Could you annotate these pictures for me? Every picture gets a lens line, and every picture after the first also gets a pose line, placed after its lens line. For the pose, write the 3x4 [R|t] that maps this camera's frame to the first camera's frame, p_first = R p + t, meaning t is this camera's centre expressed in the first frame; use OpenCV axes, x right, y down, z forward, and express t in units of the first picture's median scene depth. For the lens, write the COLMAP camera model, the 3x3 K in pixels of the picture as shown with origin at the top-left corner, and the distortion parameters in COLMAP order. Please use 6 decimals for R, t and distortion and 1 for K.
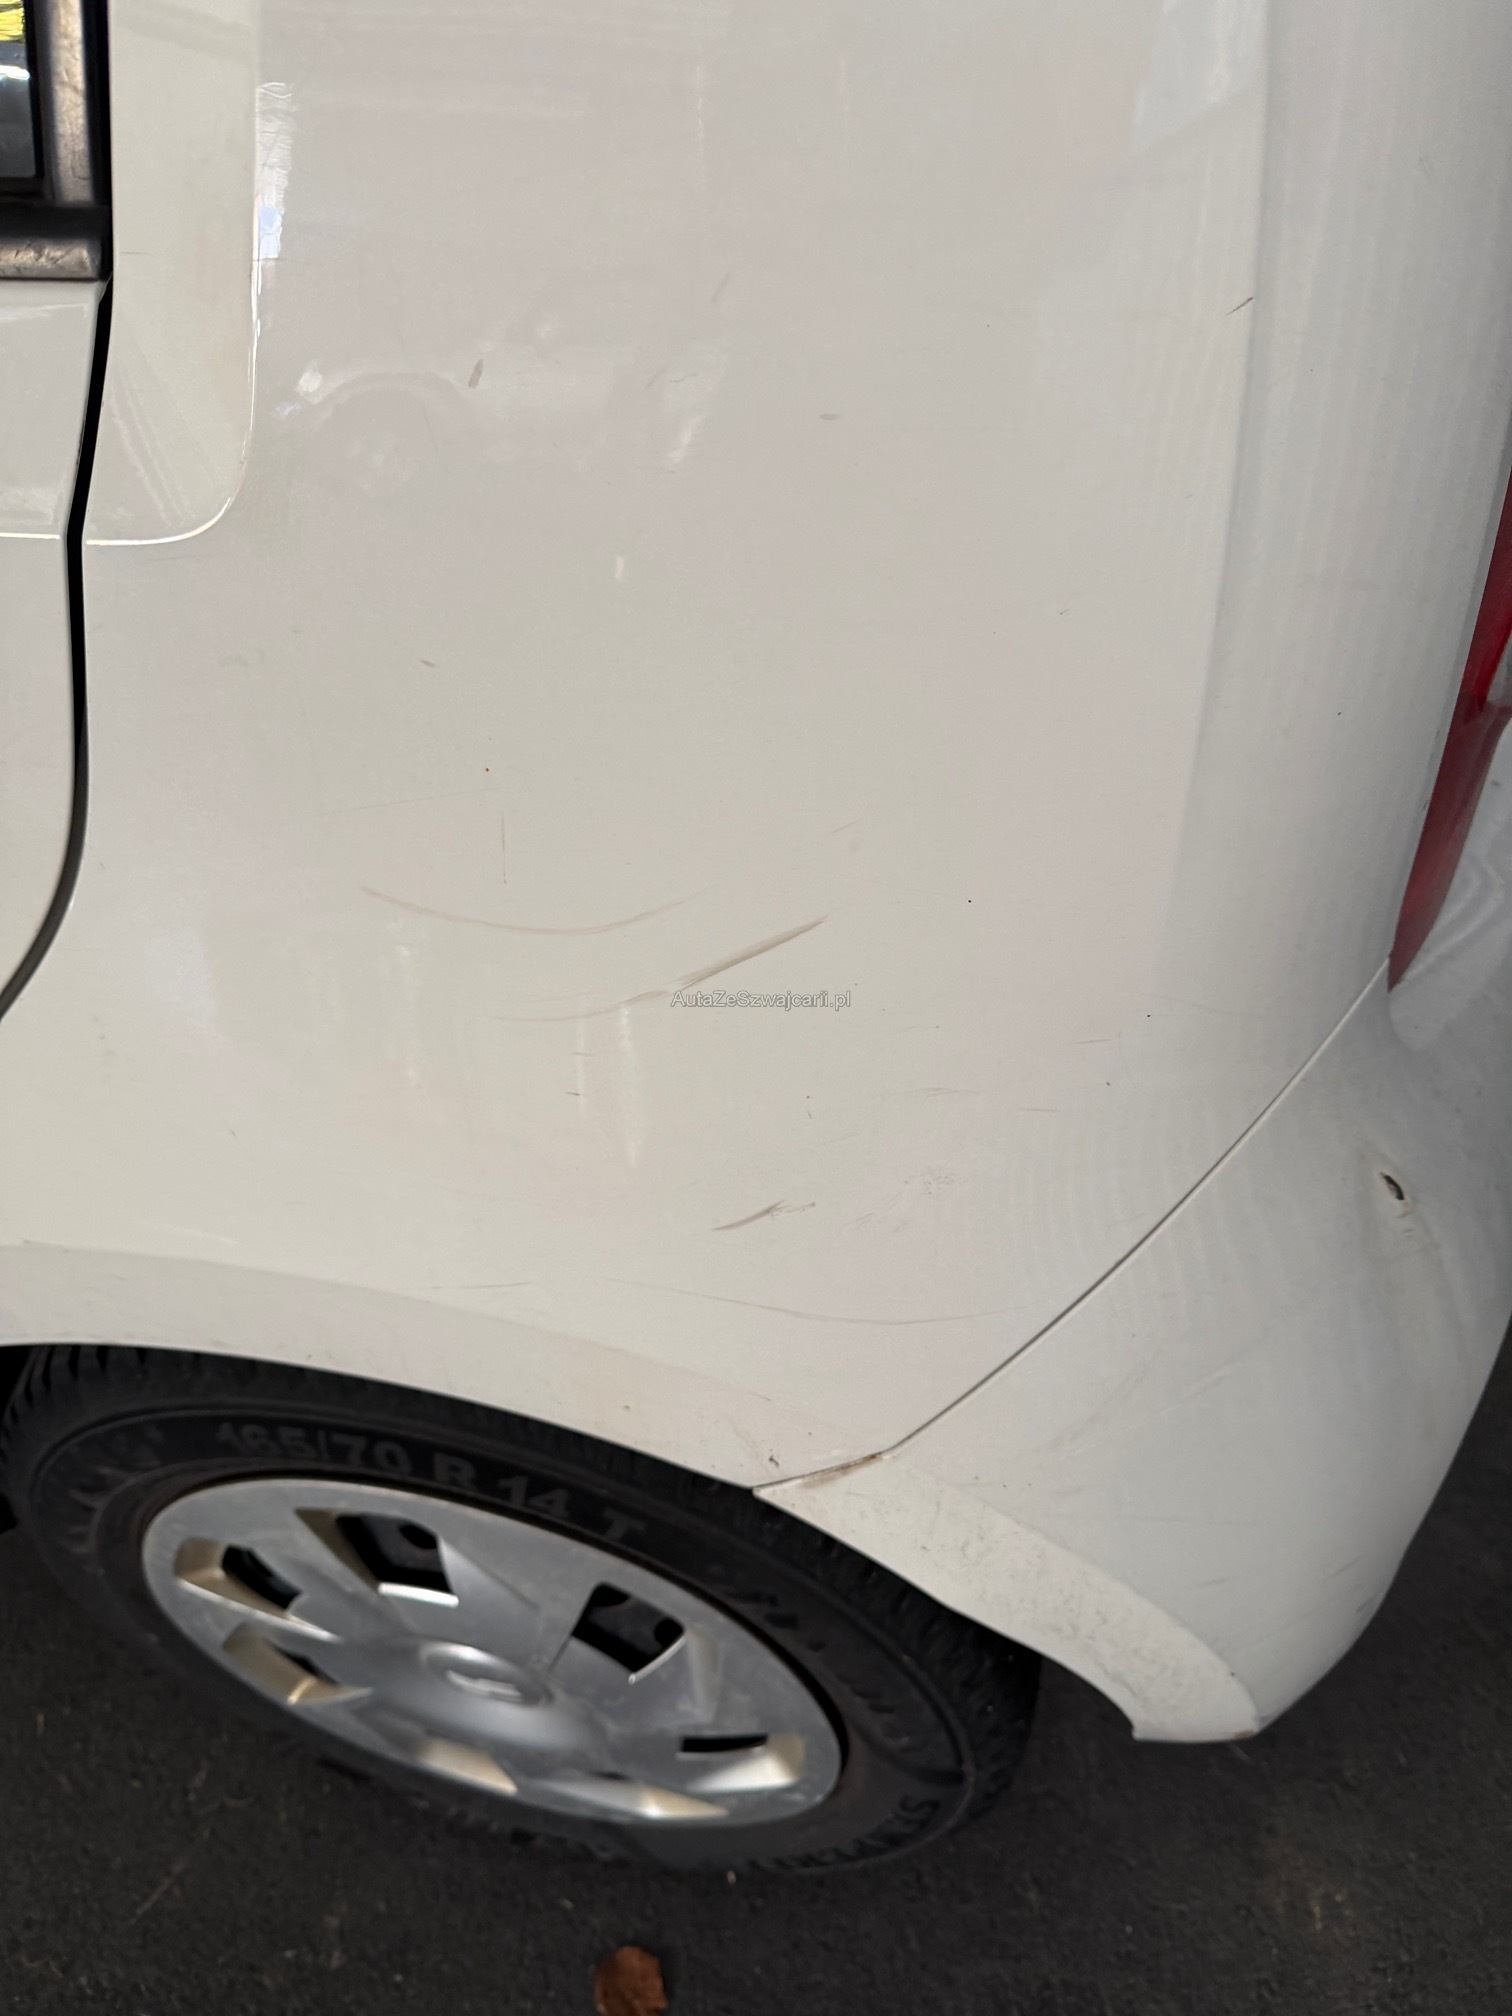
lens RADIAL K [[1455.7, 0, 774.0], [0, 1455.7, 1000.7], [0, 0, 1]] dist [-0.000731, -0.017994]
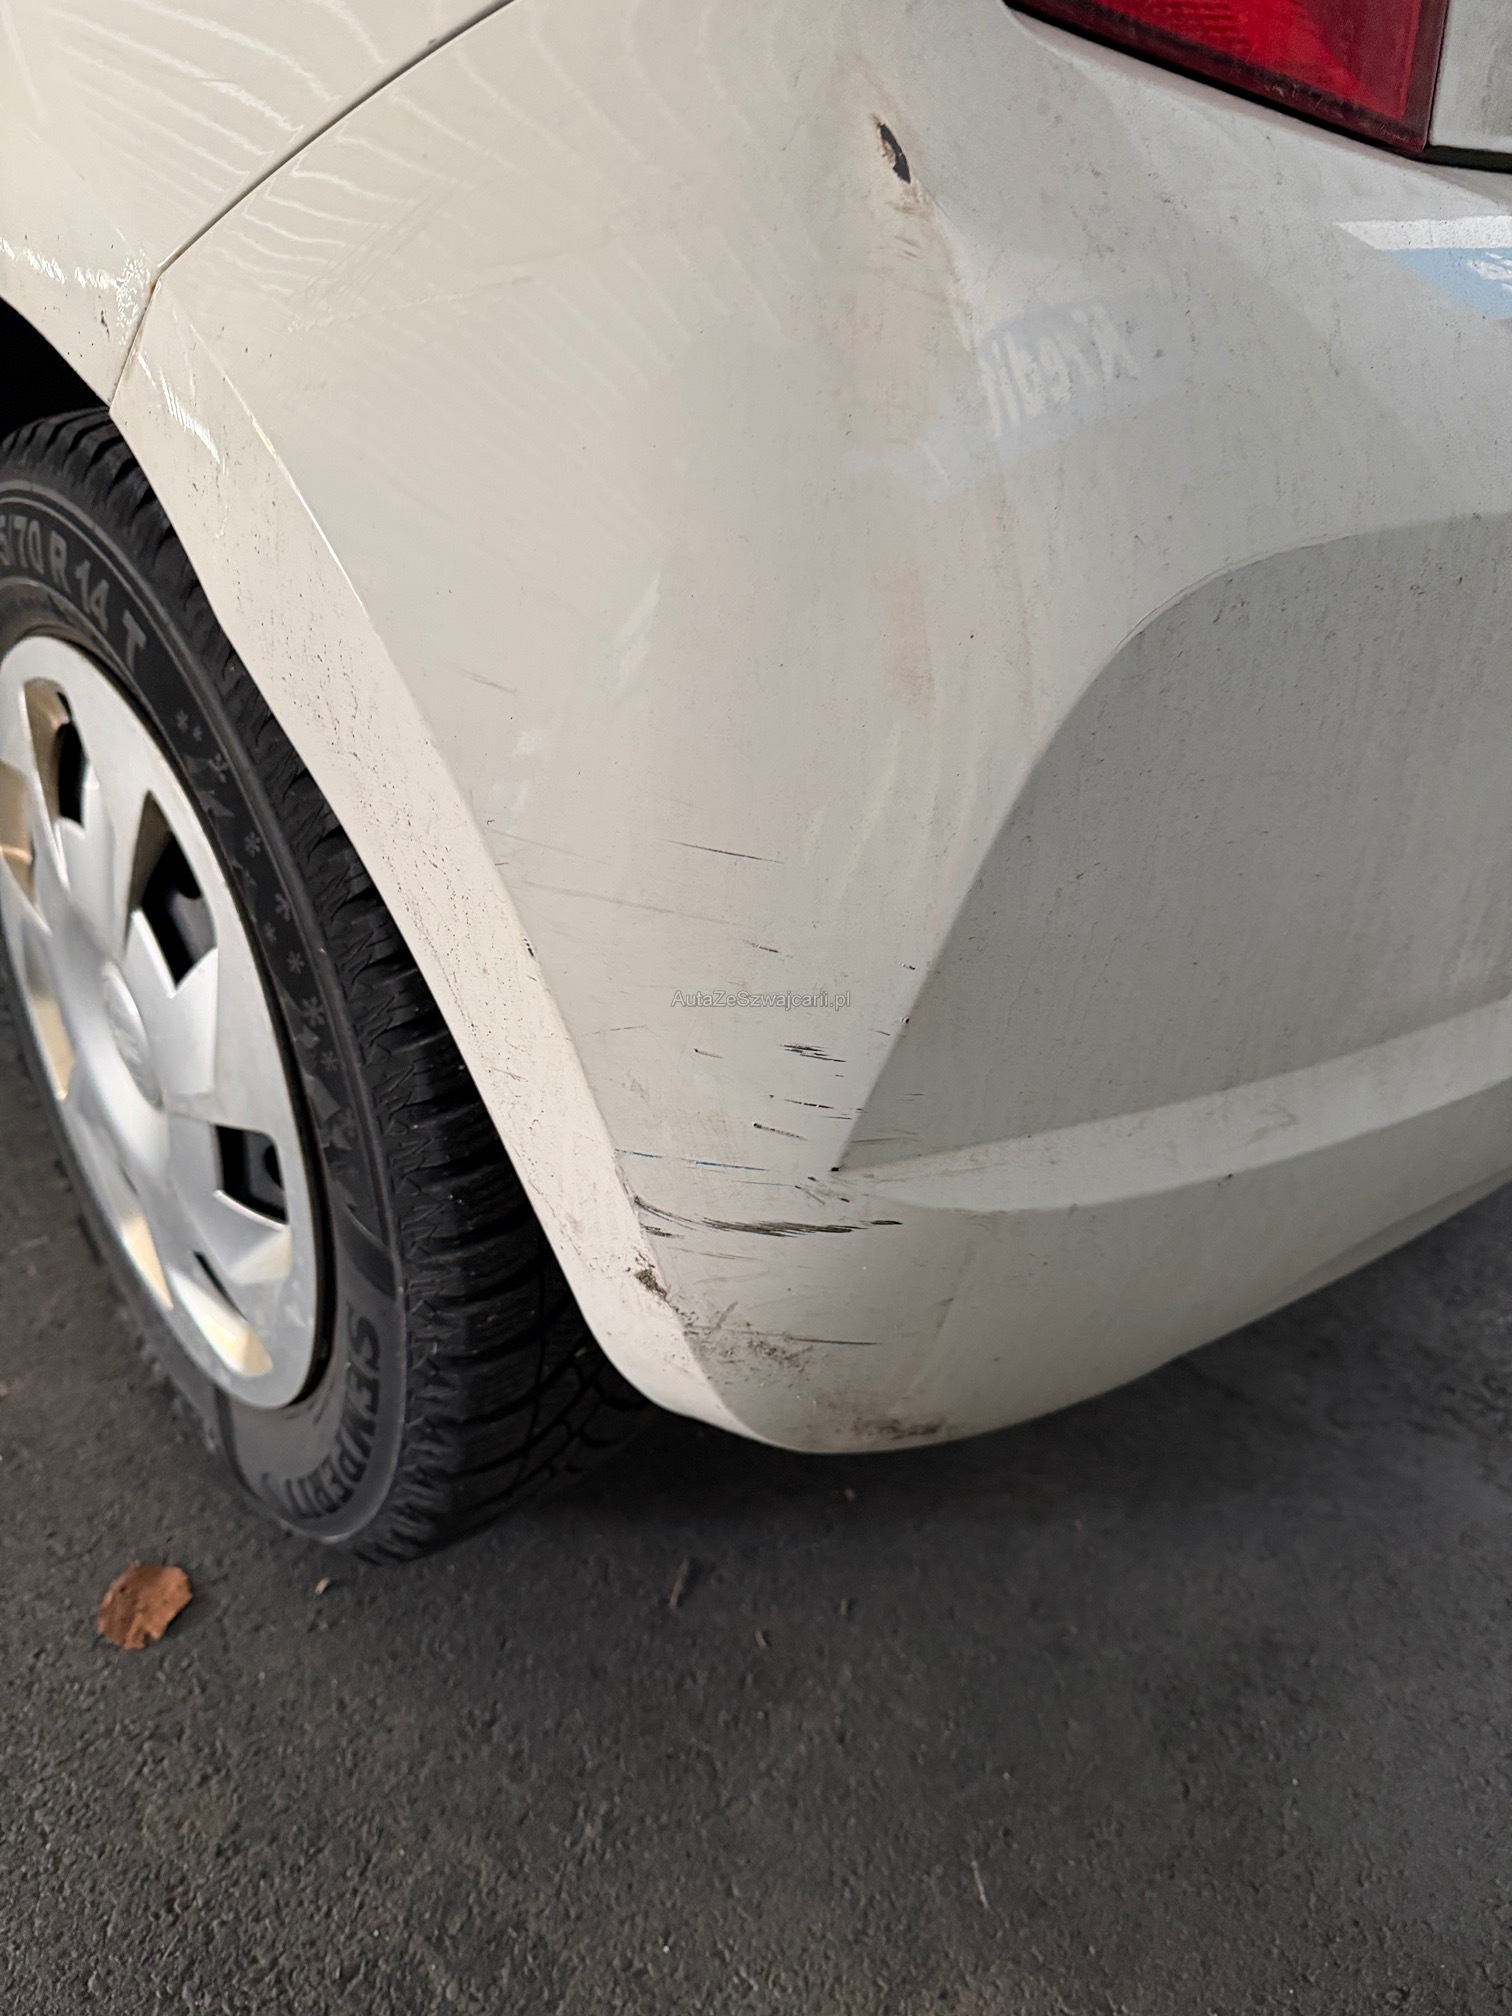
lens RADIAL K [[1455.7, 0, 745.8], [0, 1455.7, 1014.9], [0, 0, 1]] dist [-0.000731, -0.017994]
pose [[0.806928, 0.323764, -0.494007, 0.476250], [-0.445288, 0.882958, -0.148673, 0.350851], [0.388053, 0.339944, 0.856652, 0.301207]]
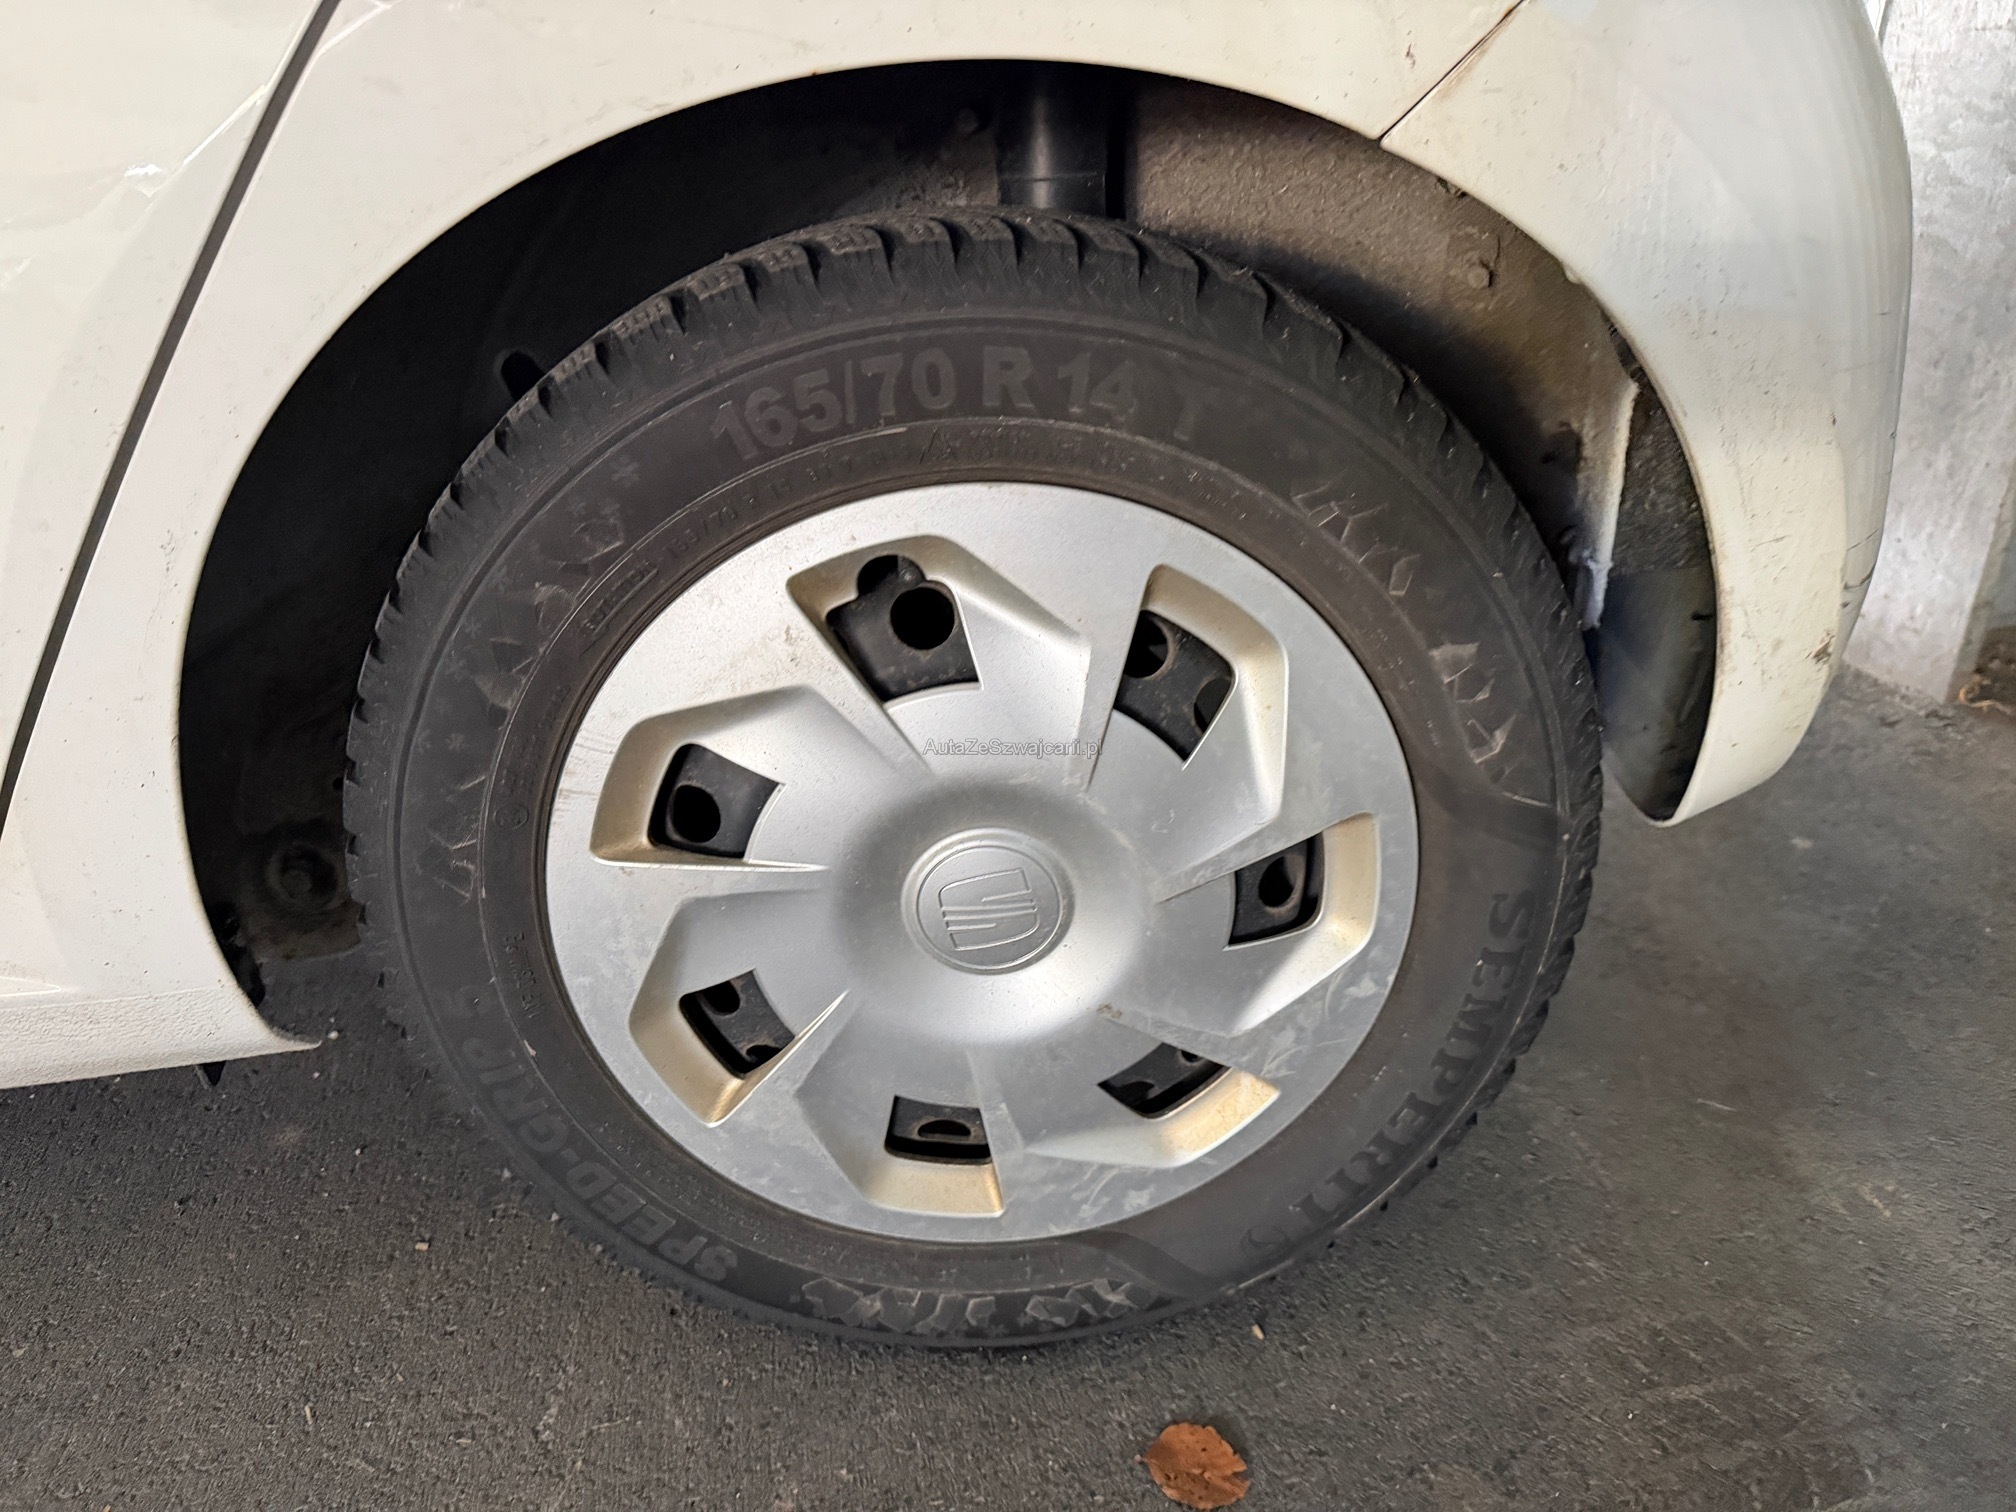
lens RADIAL K [[1455.7, 0, 1014.9], [0, 1455.7, 708.1], [0, 0, 1]] dist [-0.000731, -0.017994]
pose [[0.960990, -0.157737, 0.227195, -0.299403], [0.227200, 0.918648, -0.323212, 0.534921], [-0.157730, 0.362222, 0.918649, 0.159231]]
